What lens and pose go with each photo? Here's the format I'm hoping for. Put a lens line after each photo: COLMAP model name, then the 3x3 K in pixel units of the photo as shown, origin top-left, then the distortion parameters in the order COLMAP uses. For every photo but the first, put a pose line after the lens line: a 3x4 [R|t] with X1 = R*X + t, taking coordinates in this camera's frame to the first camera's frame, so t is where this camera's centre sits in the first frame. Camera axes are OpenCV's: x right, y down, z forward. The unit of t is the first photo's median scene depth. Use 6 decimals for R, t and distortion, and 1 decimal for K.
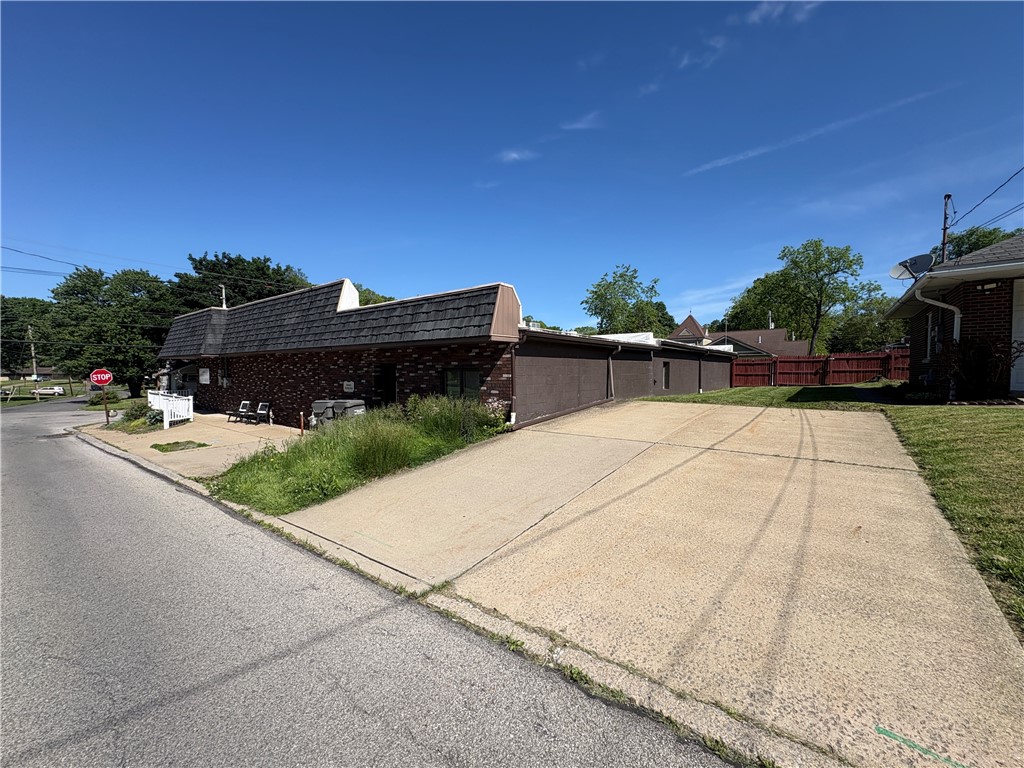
lens RADIAL K [[420.0, 0, 510.0], [0, 420.0, 397.4], [0, 0, 1]] dist [-0.009560, -0.000087]
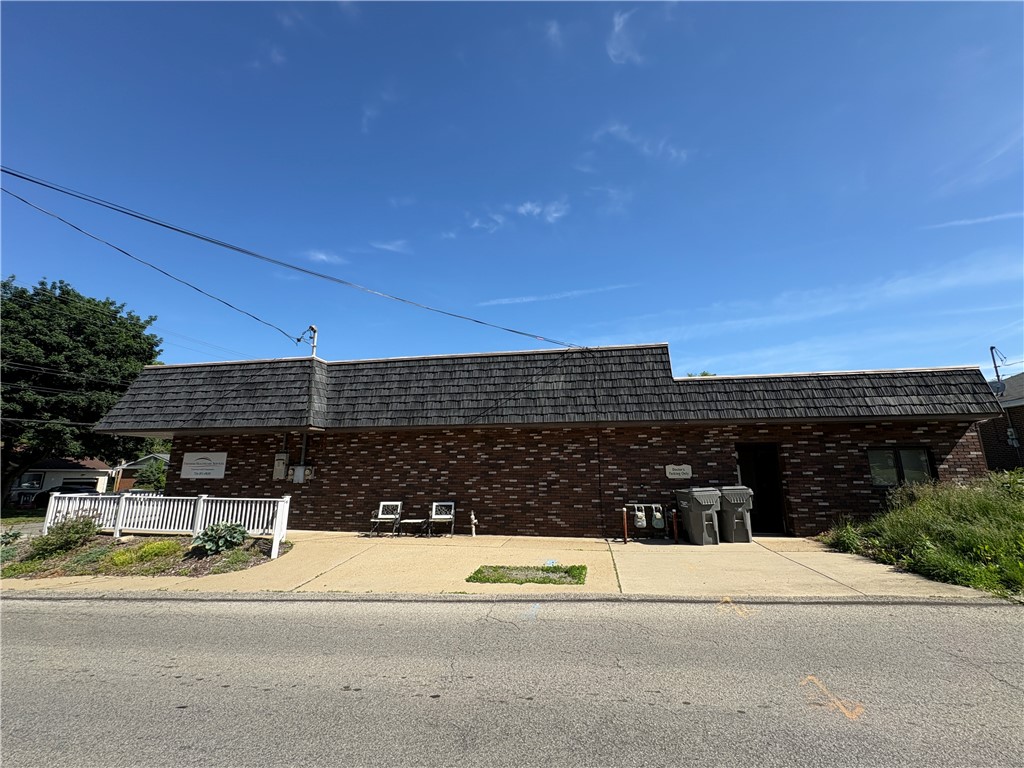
lens RADIAL K [[406.2, 0, 509.6], [0, 406.2, 383.3], [0, 0, 1]] dist [-0.001279, -0.000192]
pose [[0.875502, 0.097810, 0.473211, -0.809170], [0.033794, 0.964508, -0.261882, 0.002736], [-0.482031, 0.245270, 0.841124, 0.360974]]
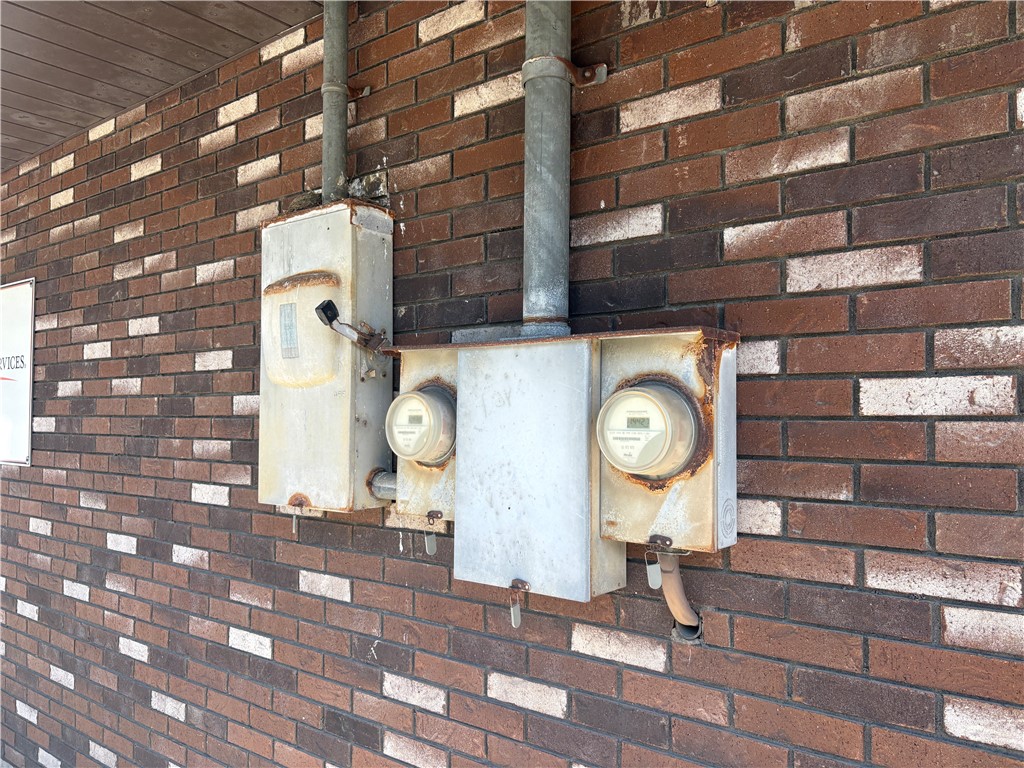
lens RADIAL K [[762.1, 0, 506.5], [0, 762.1, 387.8], [0, 0, 1]] dist [0.072819, -0.090067]
pose [[0.999632, 0.003054, 0.026960, -0.785027], [-0.000329, 0.994935, -0.100520, -0.039585], [-0.027130, 0.100474, 0.994570, 1.051190]]
